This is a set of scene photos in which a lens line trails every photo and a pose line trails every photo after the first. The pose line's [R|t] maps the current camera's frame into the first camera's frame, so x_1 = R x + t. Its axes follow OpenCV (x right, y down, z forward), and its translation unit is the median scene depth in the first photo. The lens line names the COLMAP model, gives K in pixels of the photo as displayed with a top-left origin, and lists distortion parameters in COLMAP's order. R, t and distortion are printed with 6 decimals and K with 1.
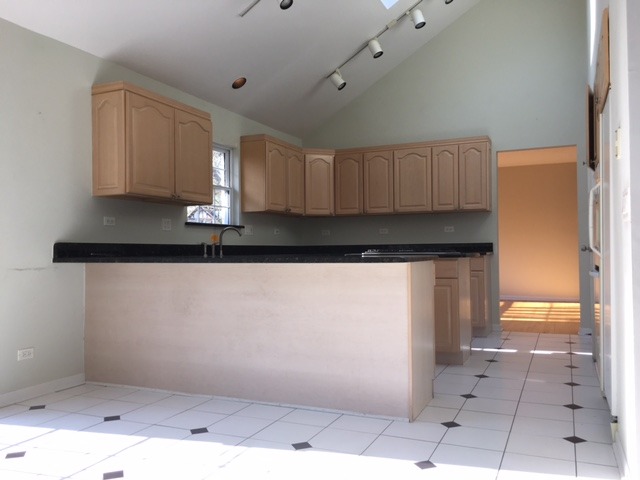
lens RADIAL K [[543.5, 0, 321.3], [0, 543.5, 235.5], [0, 0, 1]] dist [0.065545, -0.088575]
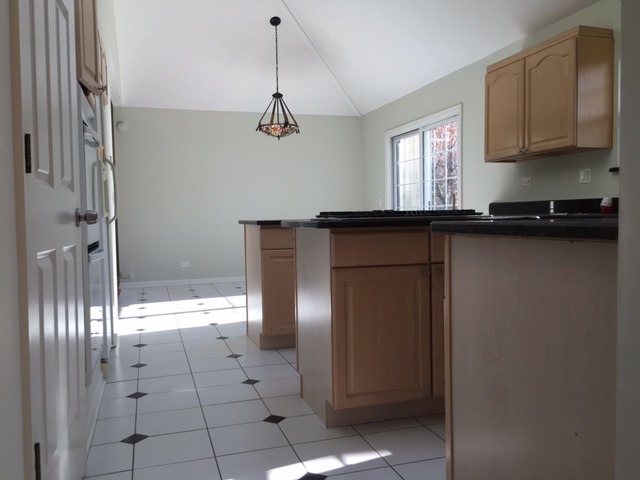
lens RADIAL K [[543.5, 0, 321.3], [0, 543.5, 235.5], [0, 0, 1]] dist [0.065545, -0.088575]
pose [[-0.747084, 0.042255, -0.663386, 0.677652], [0.039407, 0.999038, 0.019255, 0.046410], [0.663561, -0.011757, -0.748030, 1.557729]]
